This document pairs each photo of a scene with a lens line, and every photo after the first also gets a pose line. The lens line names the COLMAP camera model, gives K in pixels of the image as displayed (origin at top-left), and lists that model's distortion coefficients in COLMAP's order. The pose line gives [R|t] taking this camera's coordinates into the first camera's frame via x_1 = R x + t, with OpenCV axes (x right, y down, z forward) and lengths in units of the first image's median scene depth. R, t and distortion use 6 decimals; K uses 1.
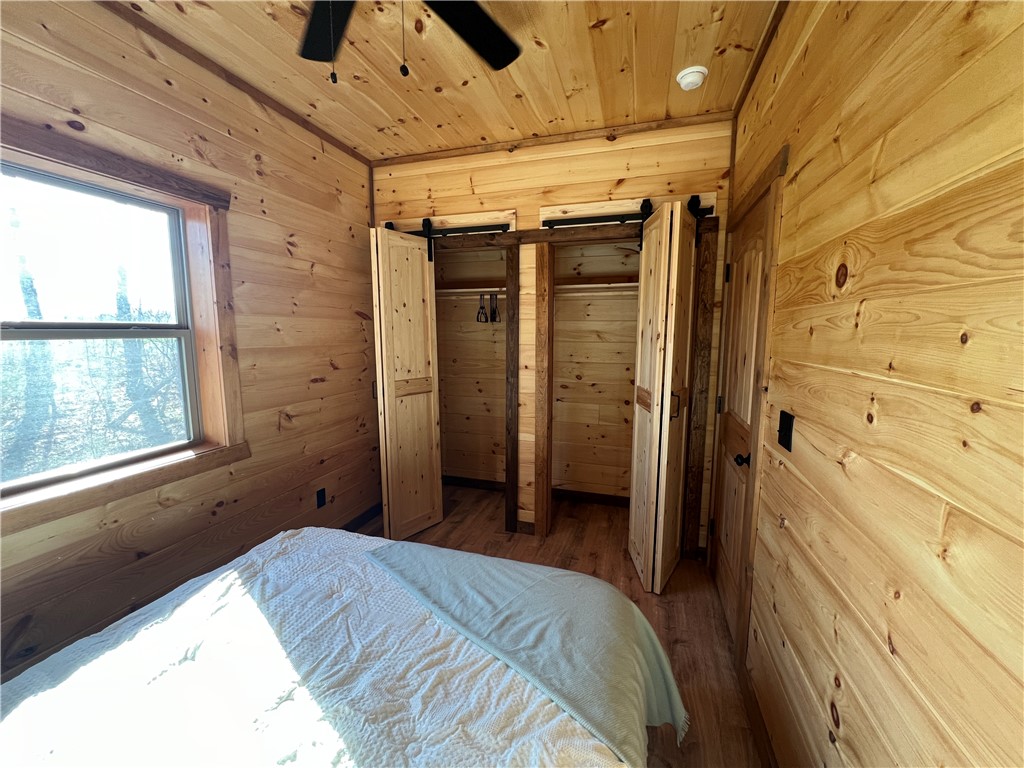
lens RADIAL K [[410.4, 0, 509.7], [0, 410.4, 381.2], [0, 0, 1]] dist [-0.002260, -0.000087]
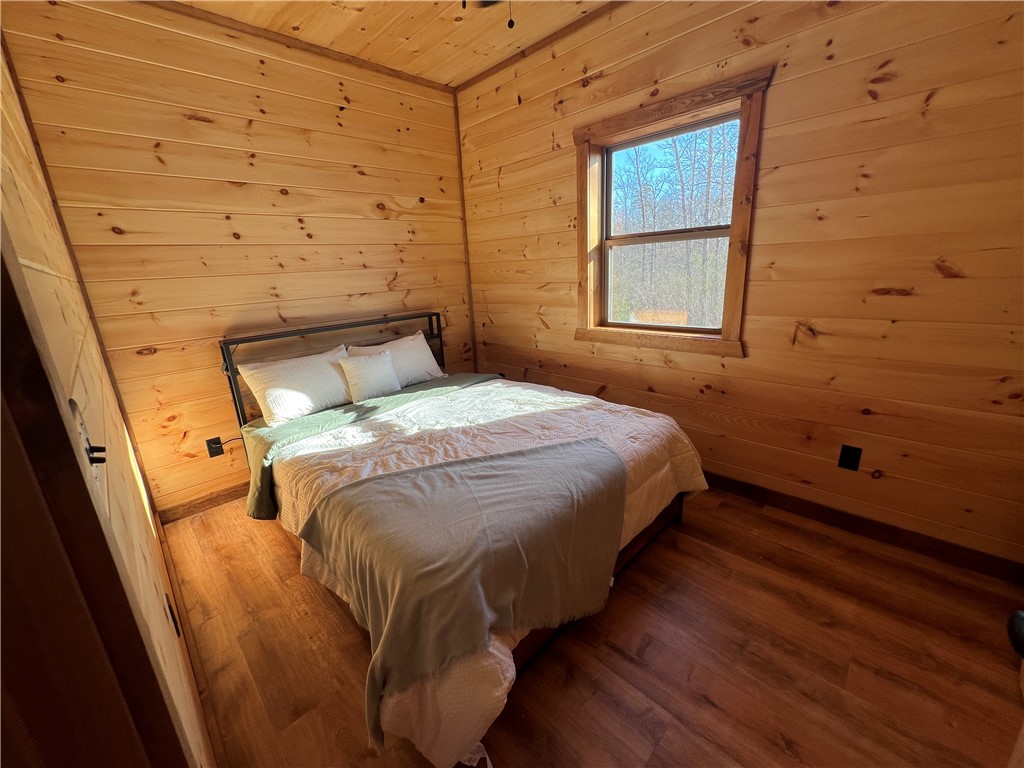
lens RADIAL K [[410.4, 0, 509.7], [0, 410.4, 381.2], [0, 0, 1]] dist [-0.002260, -0.000087]
pose [[-0.468375, 0.254509, -0.846079, 0.517557], [-0.059821, 0.946280, 0.317767, -0.048340], [0.881502, 0.199447, -0.427989, 0.975023]]
